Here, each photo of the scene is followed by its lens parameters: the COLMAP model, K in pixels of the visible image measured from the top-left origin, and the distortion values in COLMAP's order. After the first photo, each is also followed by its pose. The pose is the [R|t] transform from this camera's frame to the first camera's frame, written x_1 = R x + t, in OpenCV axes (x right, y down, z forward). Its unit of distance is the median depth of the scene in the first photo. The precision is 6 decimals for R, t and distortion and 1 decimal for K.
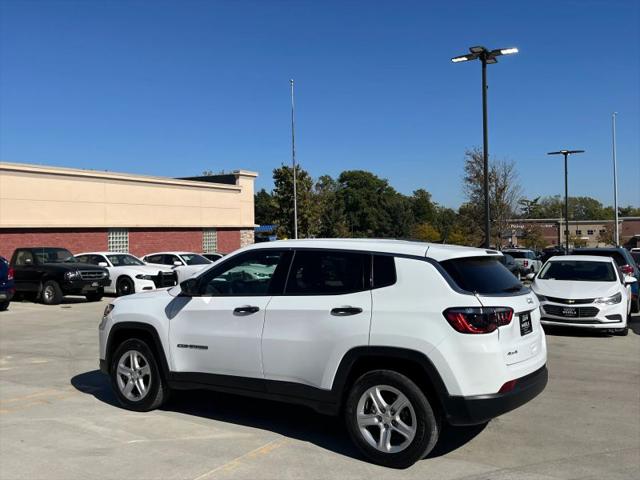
lens RADIAL K [[643.1, 0, 290.1], [0, 643.1, 220.3], [0, 0, 1]] dist [0.050859, 0.000000]
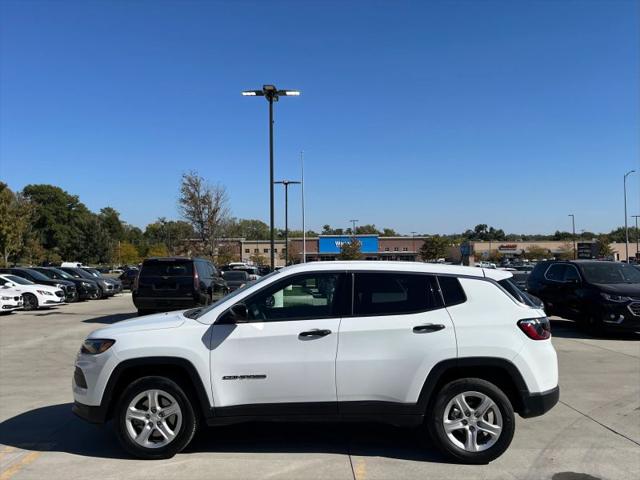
lens RADIAL K [[620.7, 0, 313.2], [0, 620.7, 210.4], [0, 0, 1]] dist [0.045068, 0.000000]
pose [[0.850259, 0.038098, 0.524984, -0.521355], [-0.014499, 0.998694, -0.048992, -0.004095], [-0.526165, 0.034044, 0.849701, 0.155671]]
